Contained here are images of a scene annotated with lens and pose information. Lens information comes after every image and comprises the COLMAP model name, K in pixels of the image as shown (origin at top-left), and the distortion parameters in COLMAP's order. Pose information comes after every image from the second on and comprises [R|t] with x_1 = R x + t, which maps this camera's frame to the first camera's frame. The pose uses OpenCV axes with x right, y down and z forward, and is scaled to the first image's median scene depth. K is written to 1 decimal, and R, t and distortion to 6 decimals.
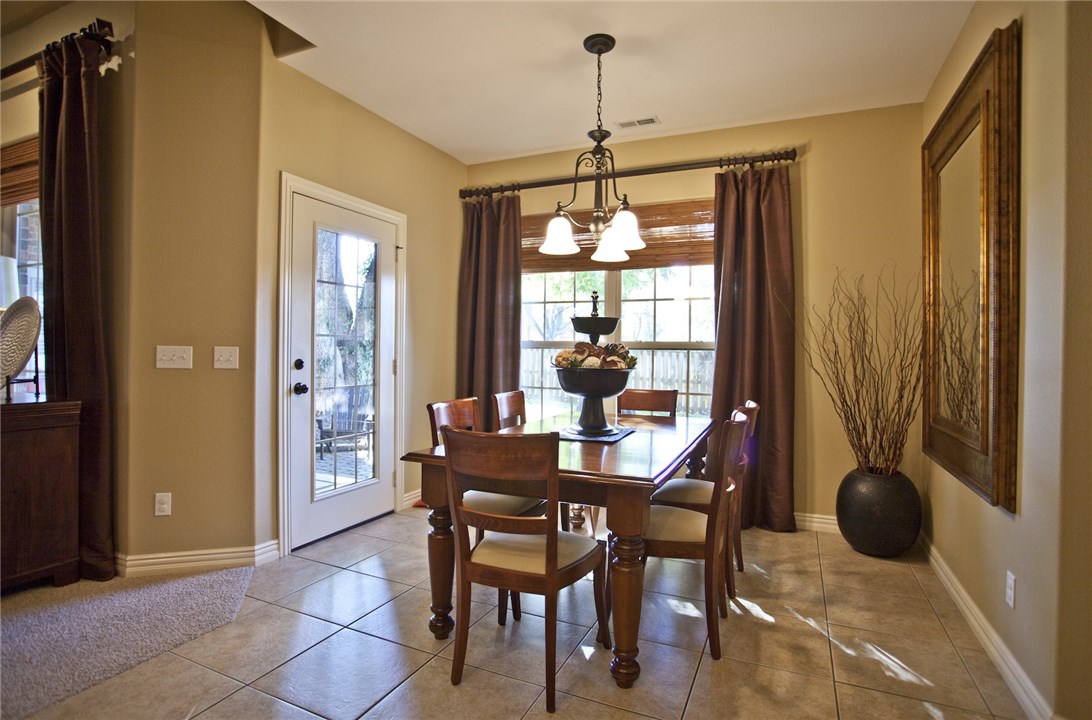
lens RADIAL K [[536.1, 0, 550.7], [0, 536.1, 356.7], [0, 0, 1]] dist [-0.040477, 0.010529]
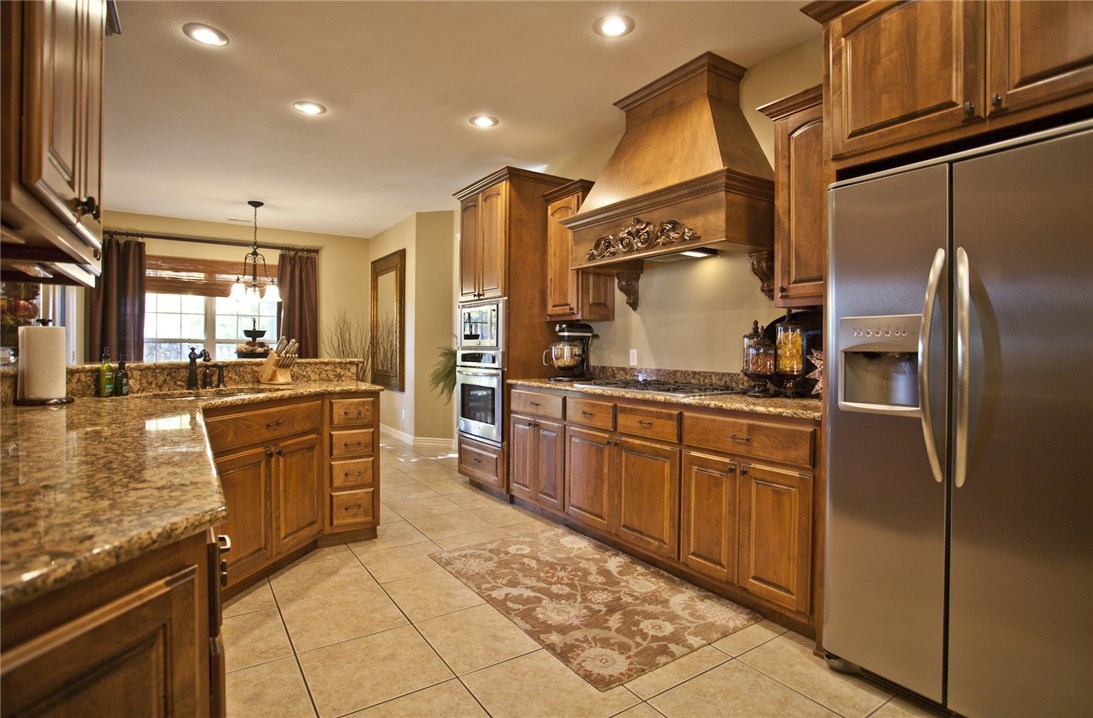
lens RADIAL K [[536.5, 0, 539.8], [0, 536.5, 355.7], [0, 0, 1]] dist [-0.040477, 0.010529]
pose [[0.533059, -0.023389, 0.845755, -0.866458], [0.009010, 0.999718, 0.021968, -0.003444], [-0.846030, -0.004090, 0.533119, -0.878352]]
